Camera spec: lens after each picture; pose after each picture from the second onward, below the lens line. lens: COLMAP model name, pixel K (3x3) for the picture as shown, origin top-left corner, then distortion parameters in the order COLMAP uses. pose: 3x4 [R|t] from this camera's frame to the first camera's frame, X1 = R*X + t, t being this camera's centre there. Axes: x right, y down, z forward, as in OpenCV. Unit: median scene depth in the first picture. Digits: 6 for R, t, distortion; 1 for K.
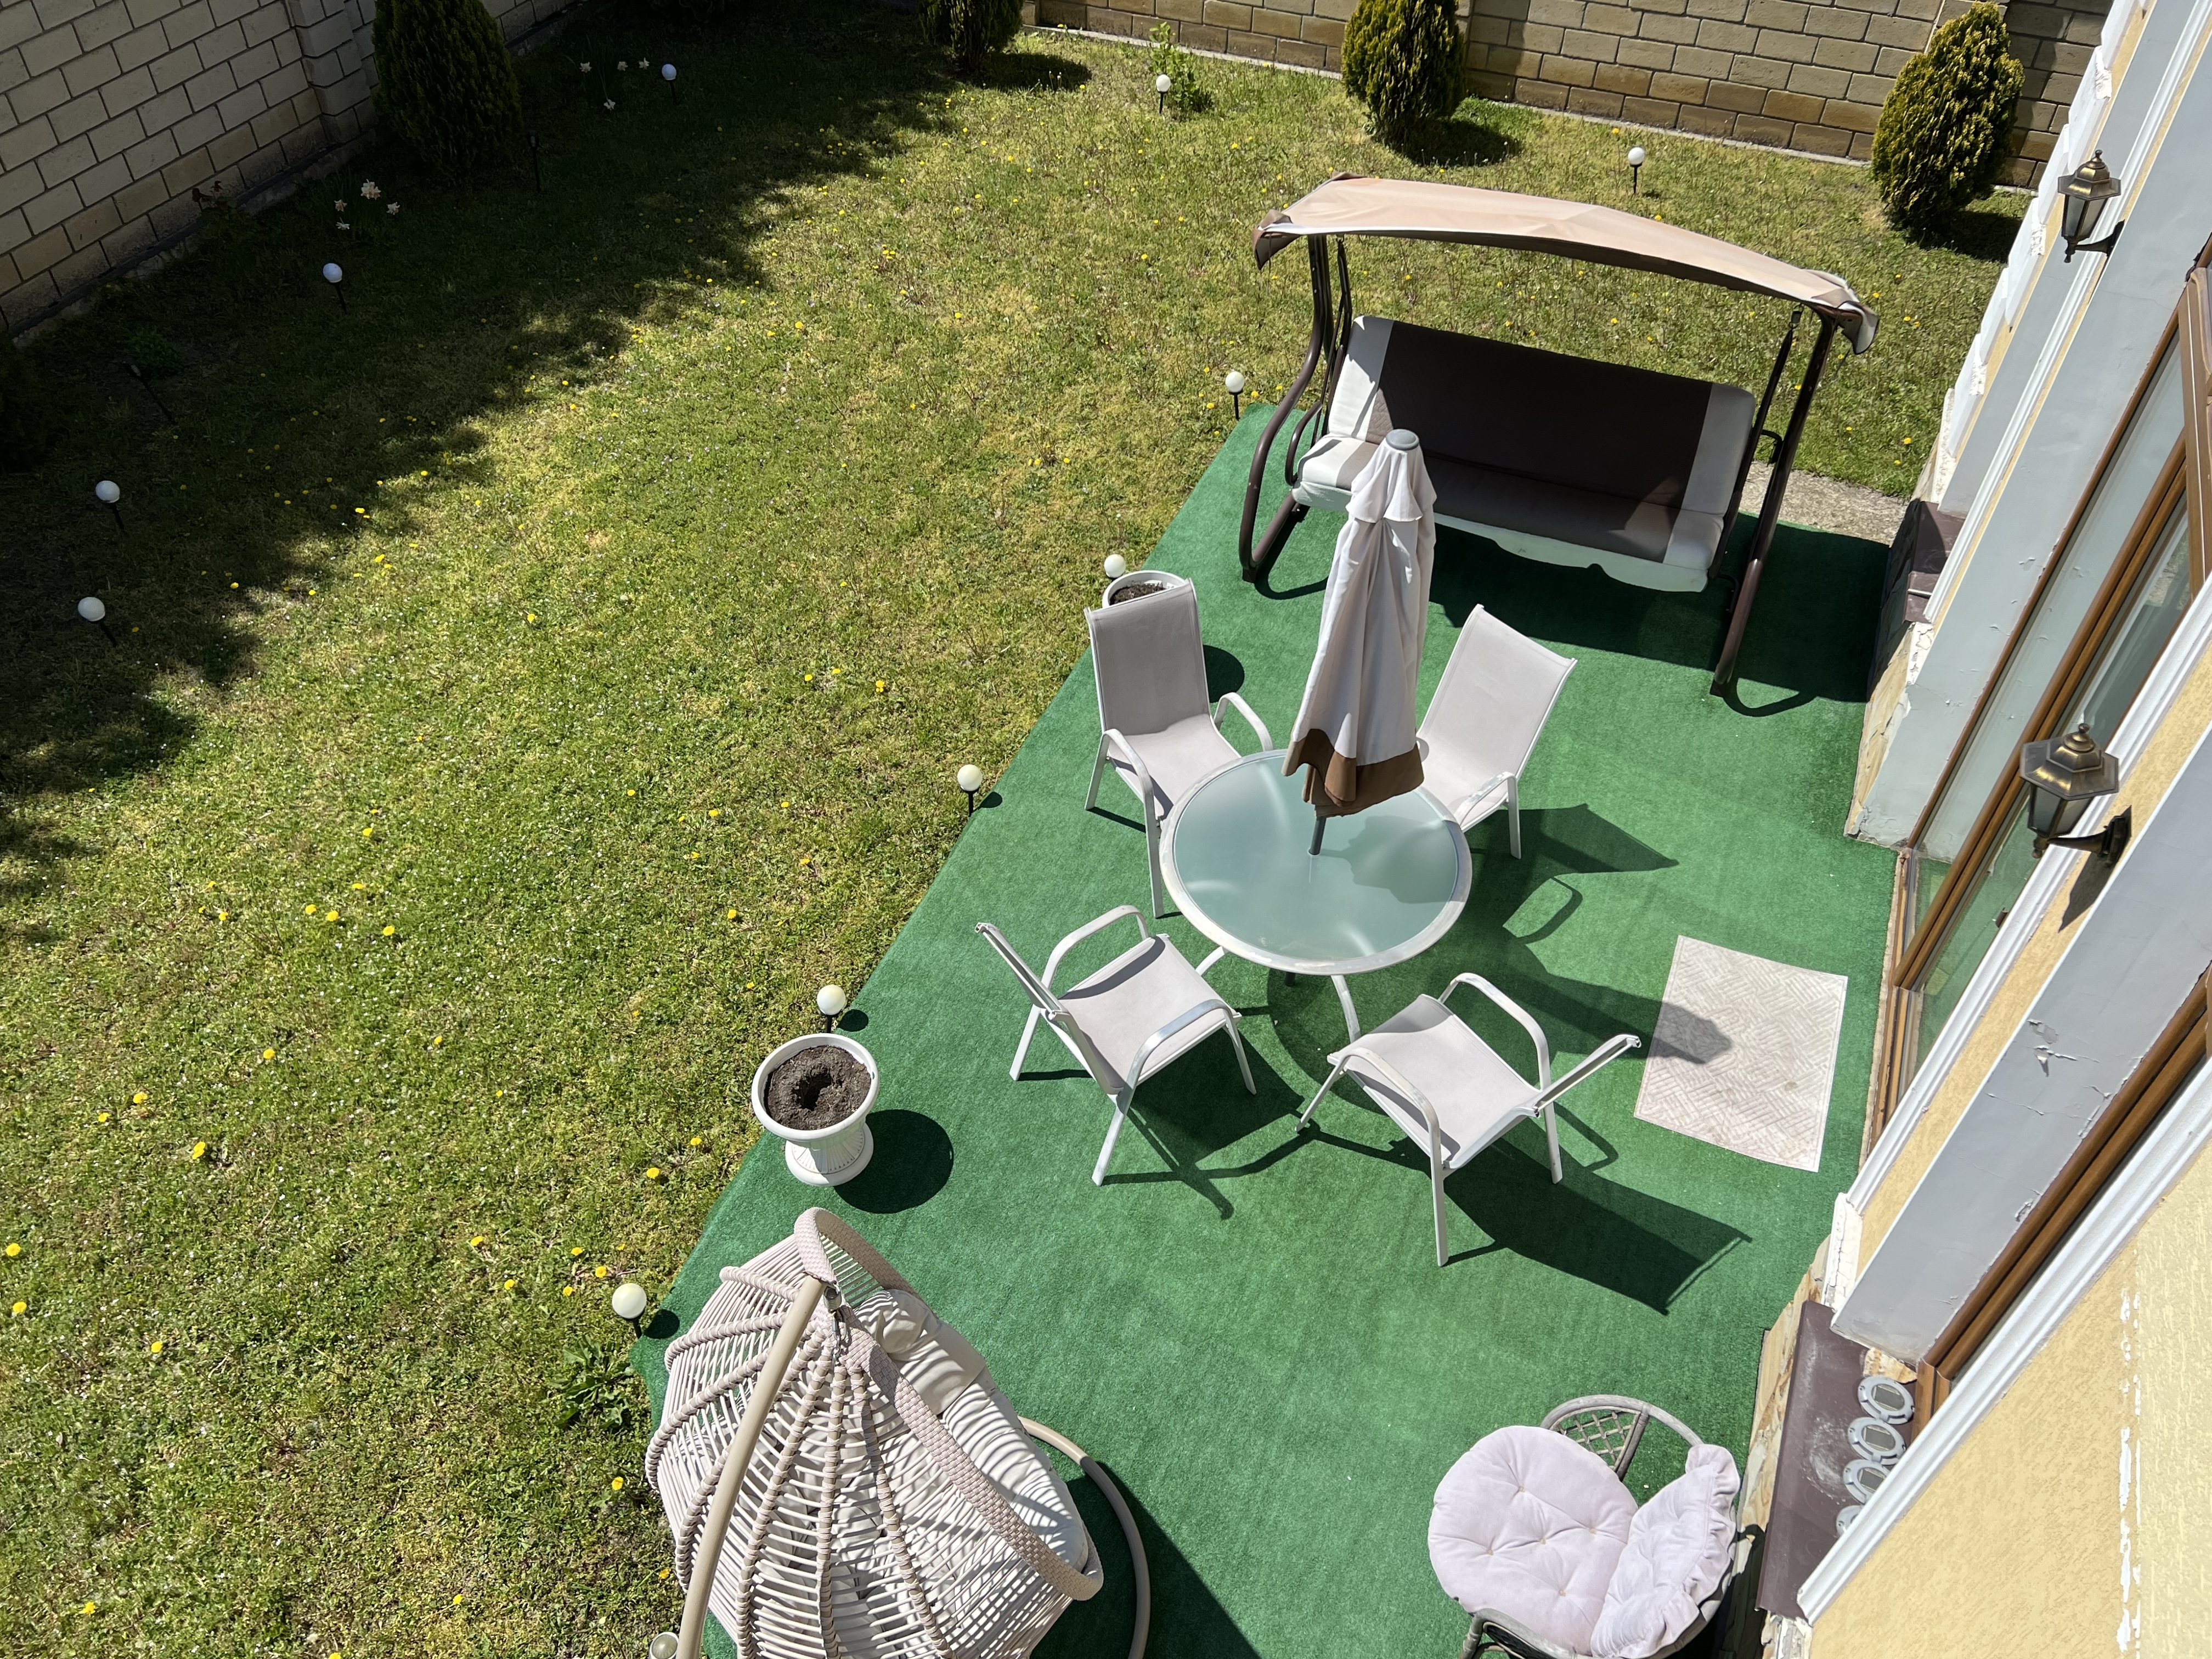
lens RADIAL K [[1693.4, 0, 1111.6], [0, 1693.4, 834.3], [0, 0, 1]] dist [0.029476, -0.021202]
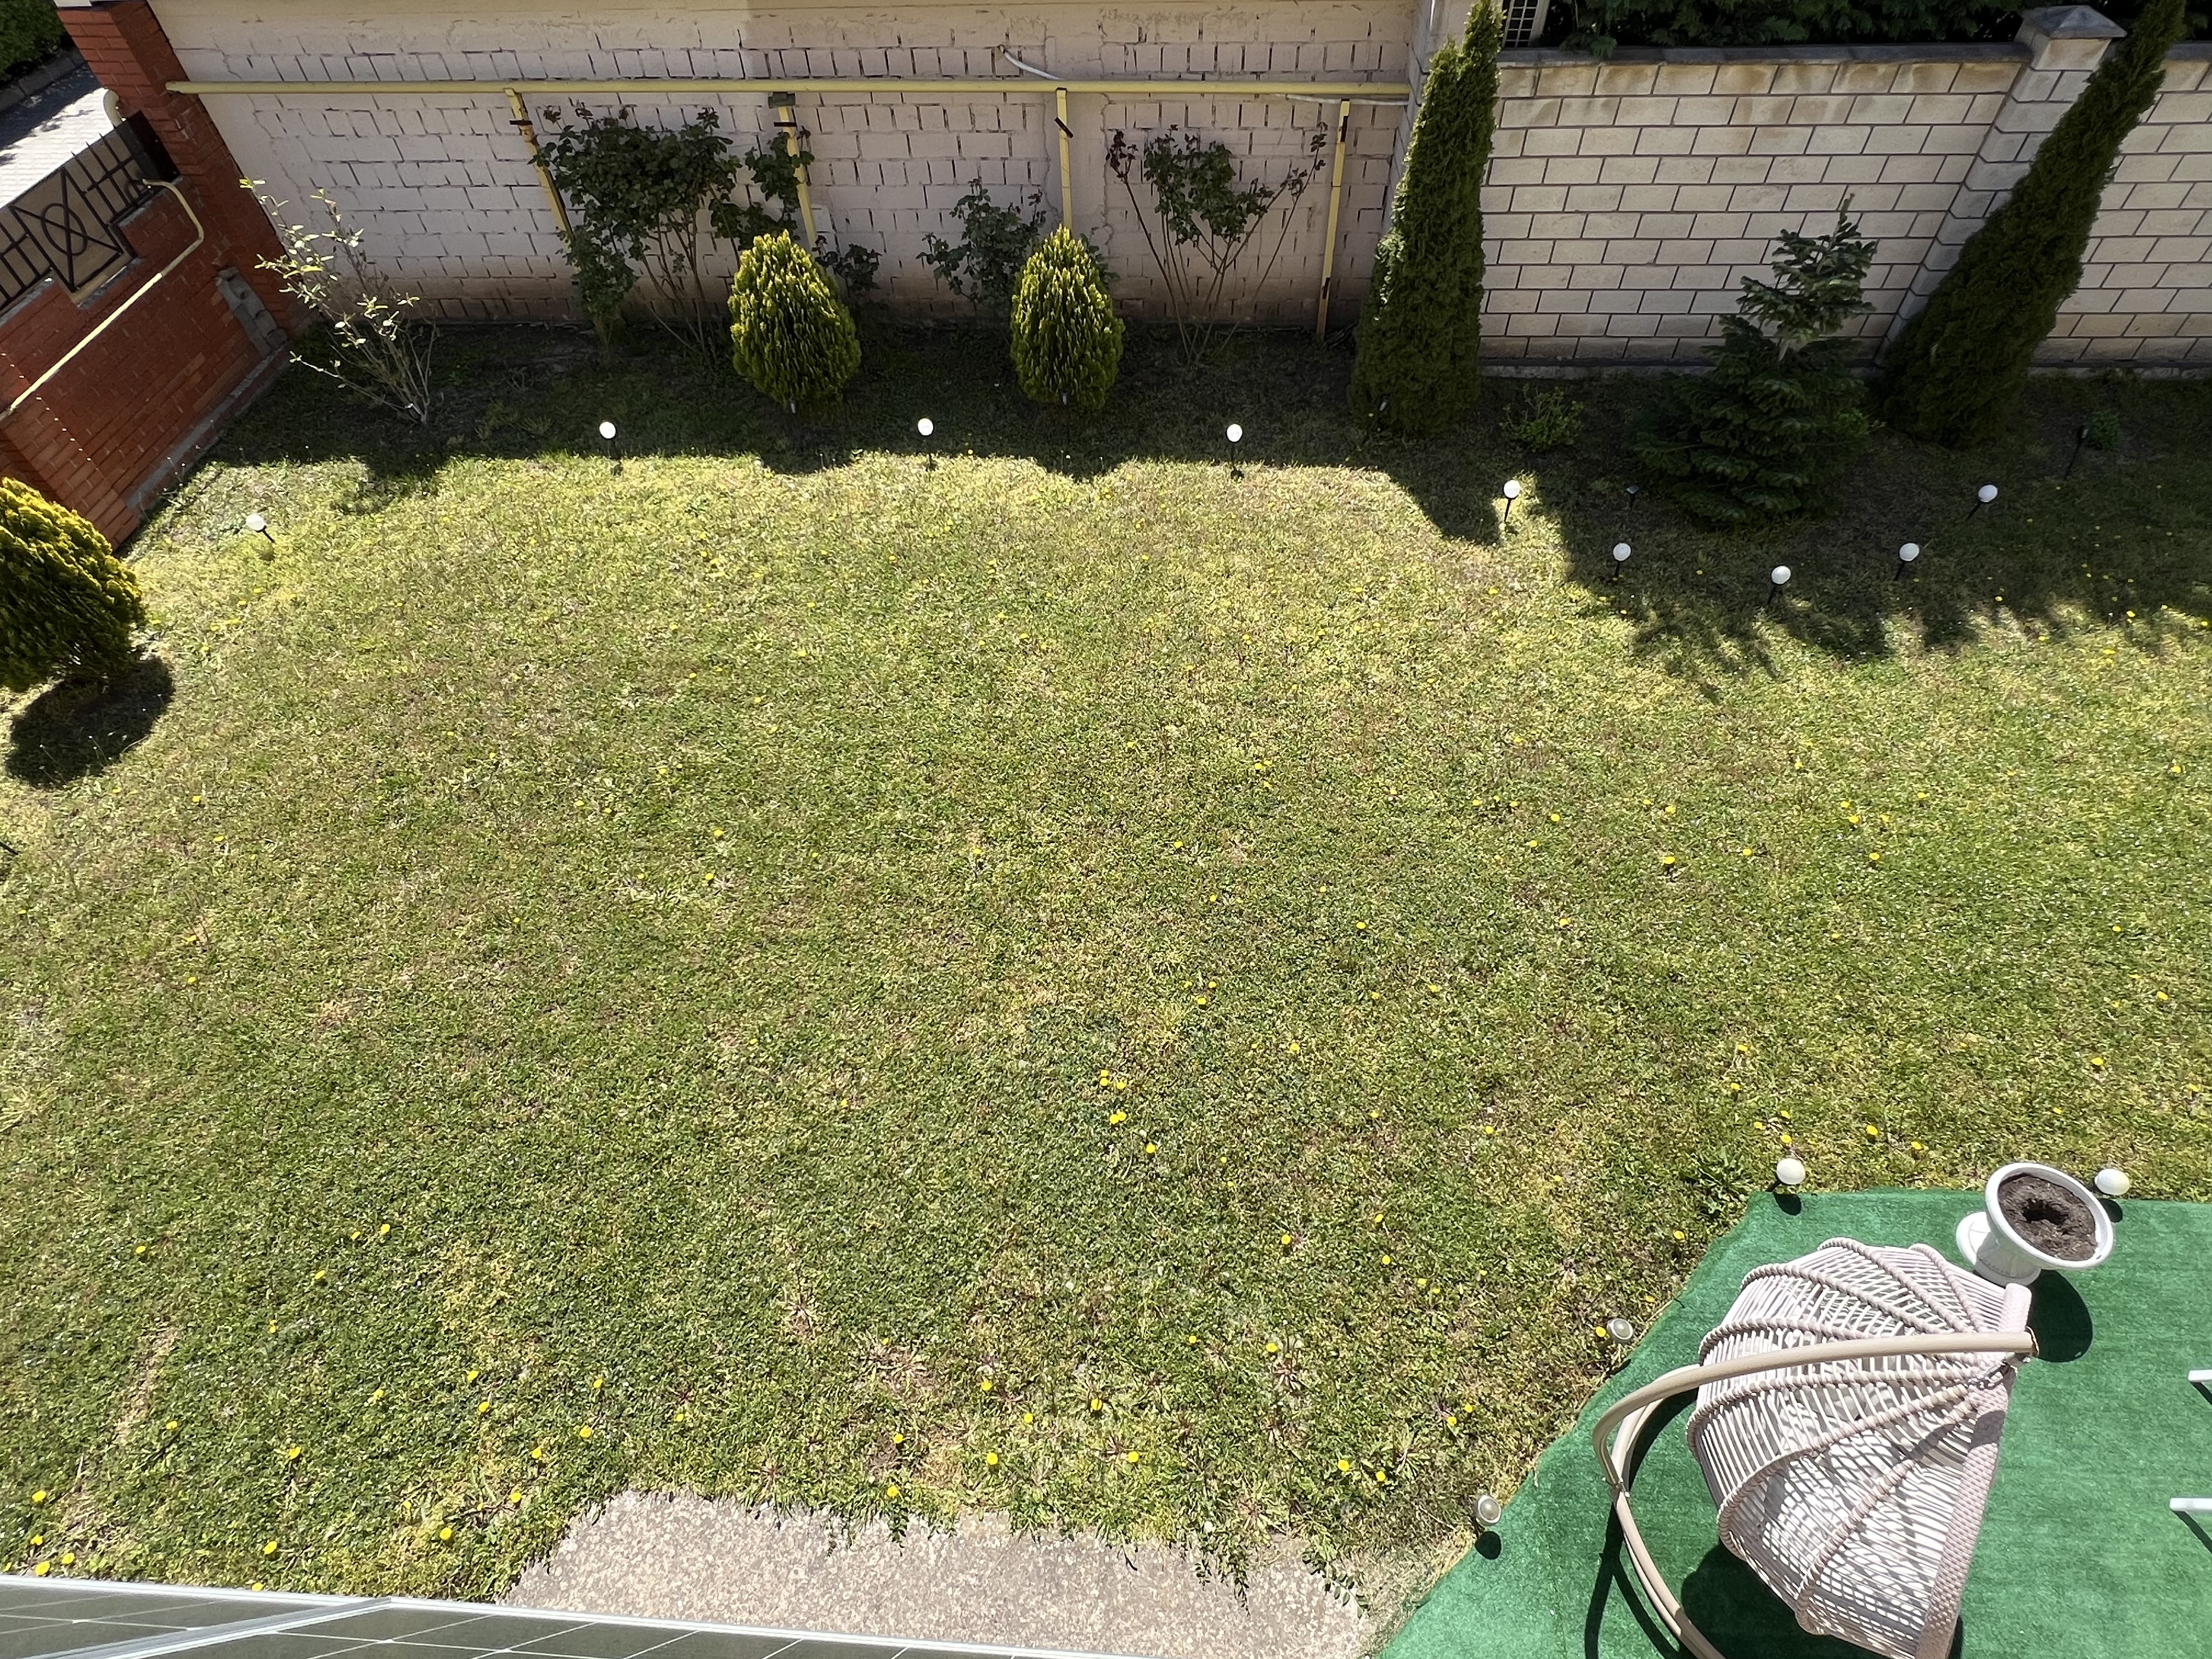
lens RADIAL K [[1177.1, 0, 1108.6], [0, 1177.1, 821.5], [0, 0, 1]] dist [-0.009594, 0.003926]
pose [[0.324405, 0.716107, -0.618023, -0.066410], [-0.646861, 0.644653, 0.407422, 0.052982], [0.690168, 0.267605, 0.672350, -0.053382]]
